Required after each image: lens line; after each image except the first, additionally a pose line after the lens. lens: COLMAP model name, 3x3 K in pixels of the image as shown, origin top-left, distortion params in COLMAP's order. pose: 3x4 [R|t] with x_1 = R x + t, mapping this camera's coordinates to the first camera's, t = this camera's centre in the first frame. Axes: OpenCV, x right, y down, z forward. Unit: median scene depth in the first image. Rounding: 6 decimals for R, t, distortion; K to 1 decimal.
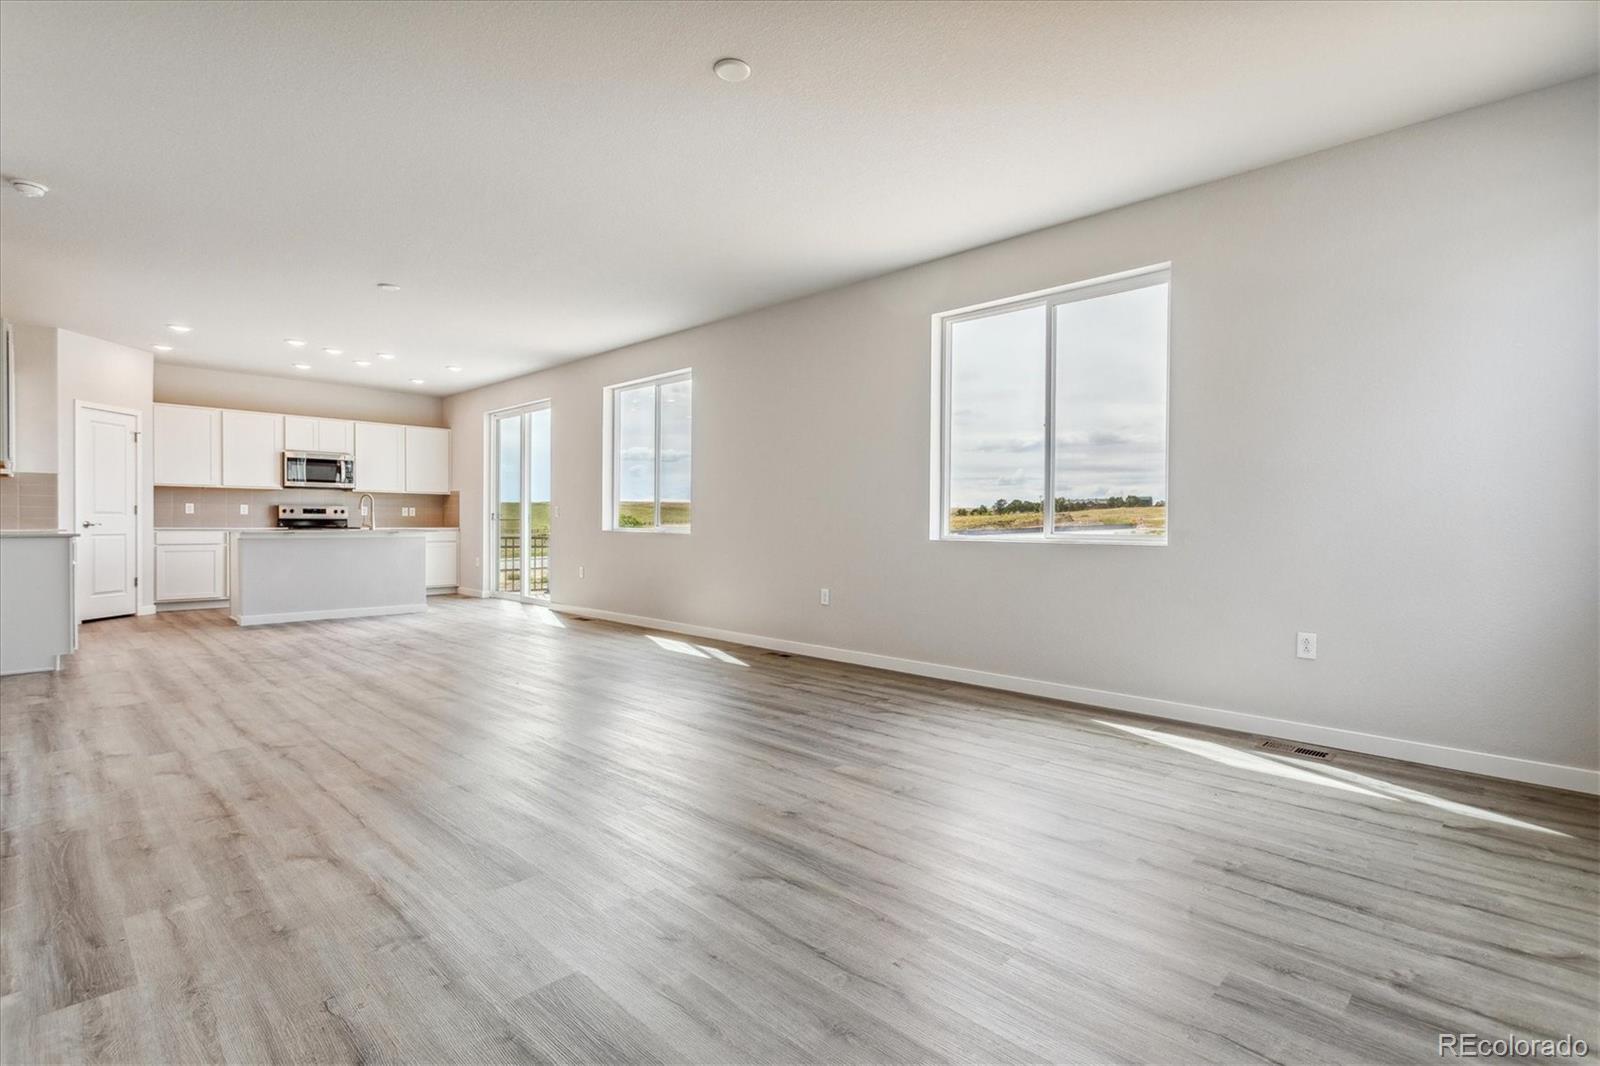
lens RADIAL K [[756.0, 0, 785.3], [0, 756.0, 529.7], [0, 0, 1]] dist [0.014671, 0.000247]
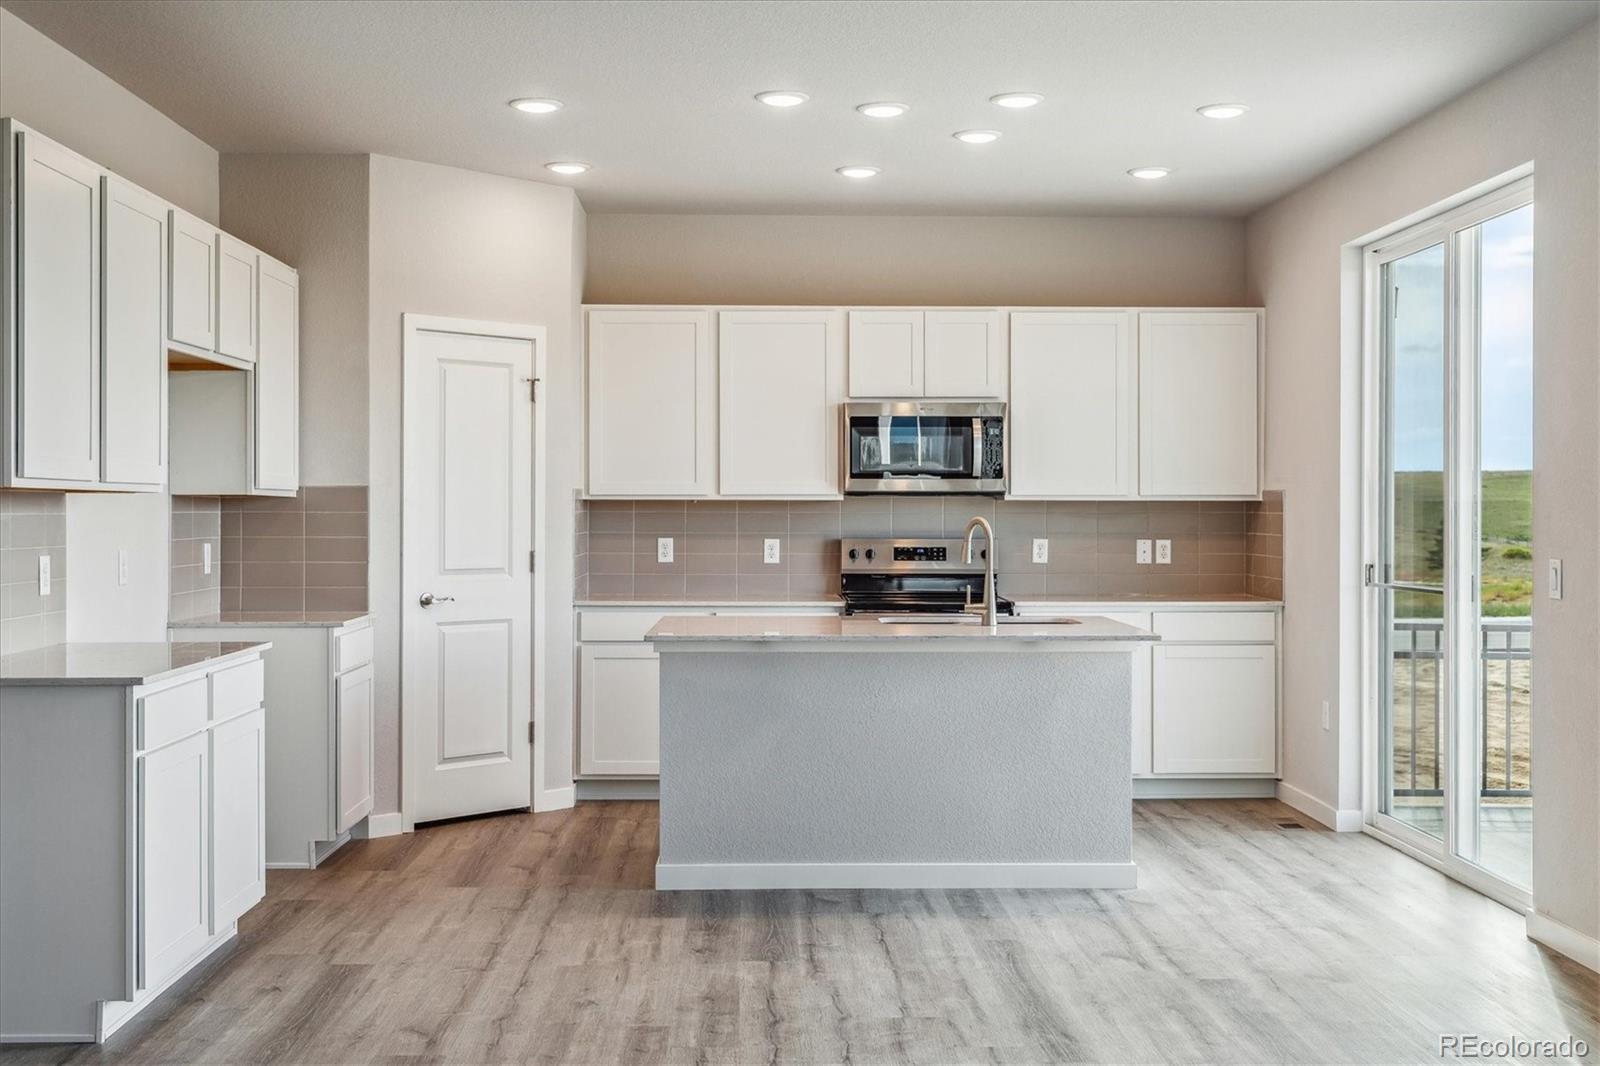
lens RADIAL K [[1774.3, 0, 800.2], [0, 1774.3, 517.7], [0, 0, 1]] dist [0.000520, 0.000000]
pose [[0.728669, -0.002965, -0.684860, -0.063558], [-0.004049, 0.999954, -0.008638, -0.038781], [0.684855, 0.009068, 0.728623, 0.352965]]
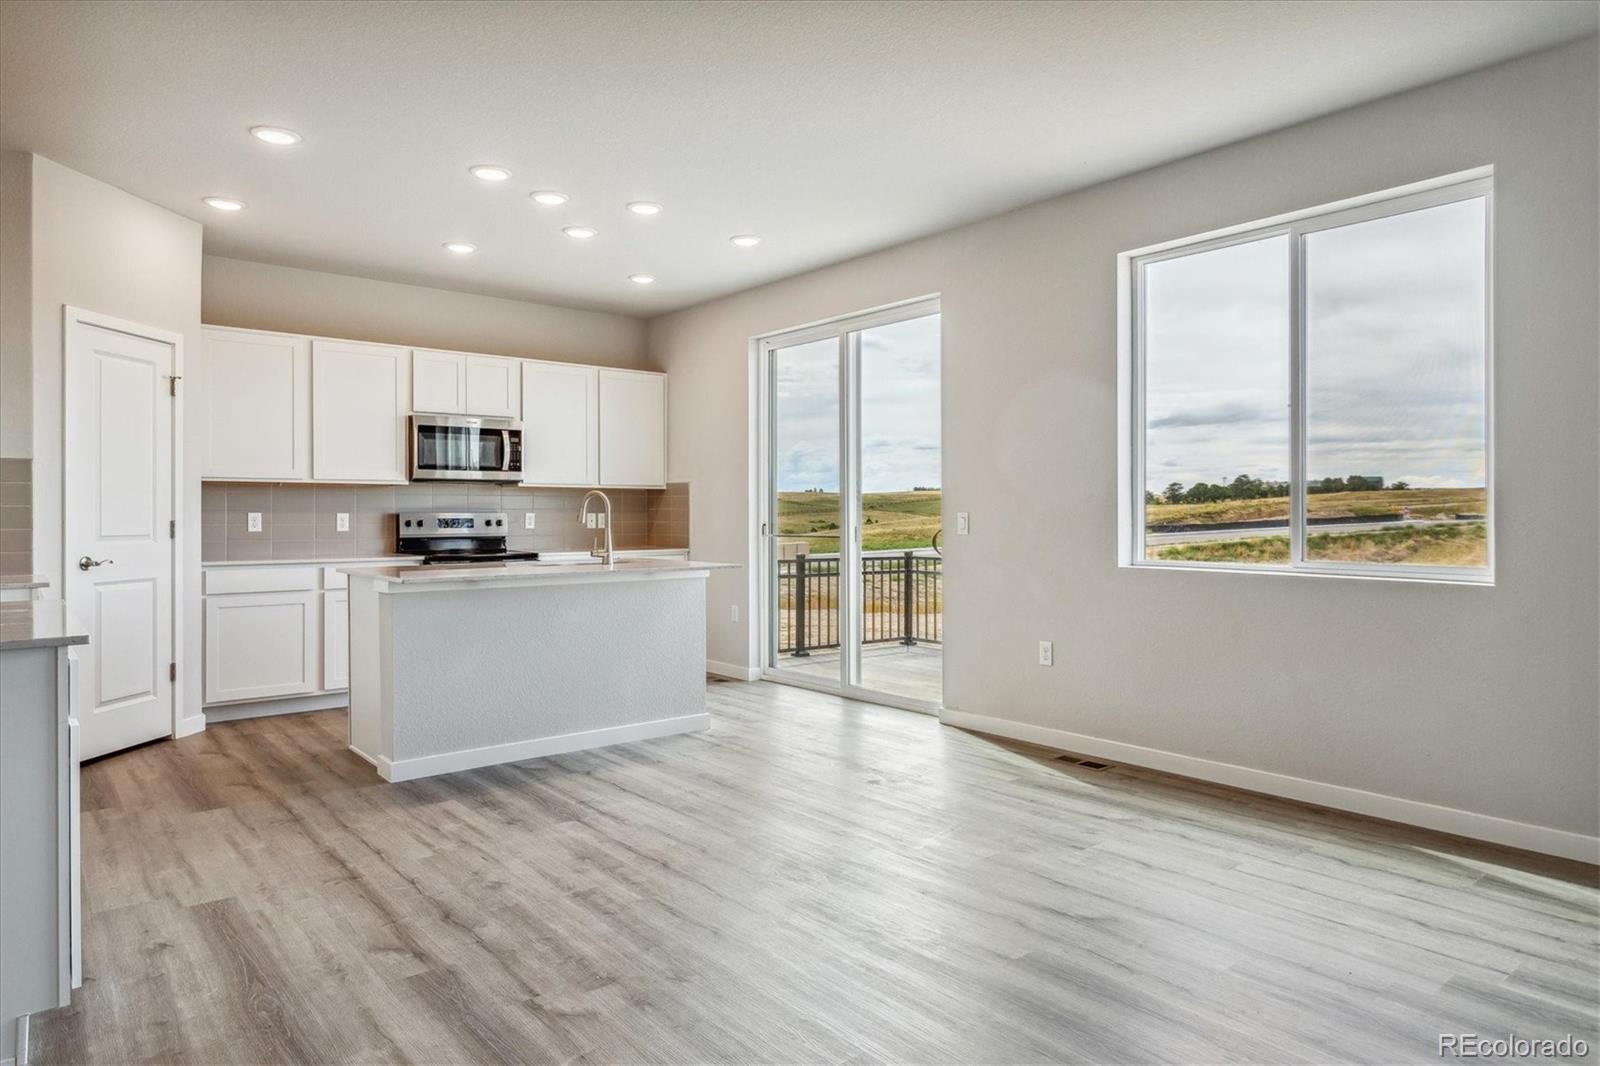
lens RADIAL K [[967.8, 0, 798.1], [0, 967.8, 514.9], [0, 0, 1]] dist [-0.002928, 0.003943]
pose [[0.995478, -0.008863, -0.094581, -0.344392], [0.007865, 0.999909, -0.010923, -0.023250], [0.094669, 0.010130, 0.995457, 0.366915]]
